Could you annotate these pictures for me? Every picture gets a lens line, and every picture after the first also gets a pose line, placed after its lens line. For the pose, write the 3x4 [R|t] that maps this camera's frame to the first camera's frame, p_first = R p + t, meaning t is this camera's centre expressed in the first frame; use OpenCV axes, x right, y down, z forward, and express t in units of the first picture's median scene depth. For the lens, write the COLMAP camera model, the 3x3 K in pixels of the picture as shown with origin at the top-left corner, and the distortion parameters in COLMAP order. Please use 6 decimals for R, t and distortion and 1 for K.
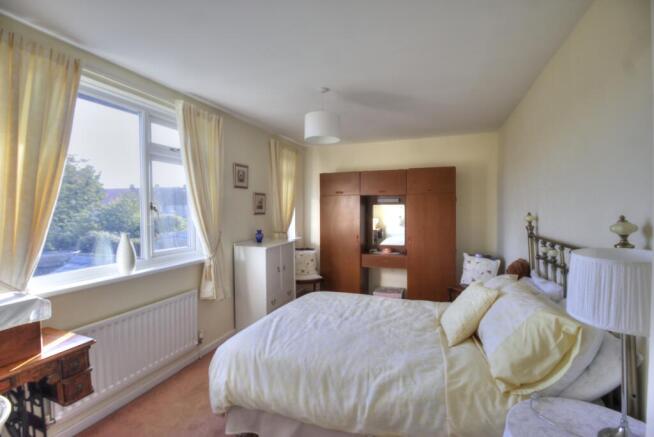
lens RADIAL K [[308.2, 0, 327.6], [0, 308.2, 214.8], [0, 0, 1]] dist [-0.012652, -0.000662]
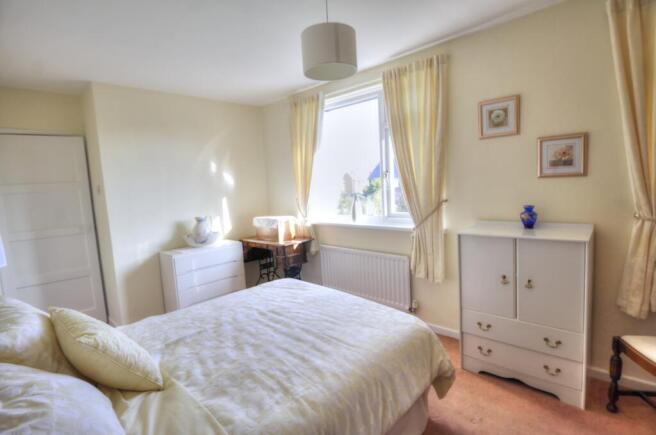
lens RADIAL K [[309.2, 0, 328.2], [0, 309.2, 212.4], [0, 0, 1]] dist [-0.012652, -0.000662]
pose [[-0.388596, 0.120098, -0.913548, 0.634534], [0.040943, 0.992741, 0.113093, -0.024351], [0.920498, 0.006544, -0.390692, 1.292977]]
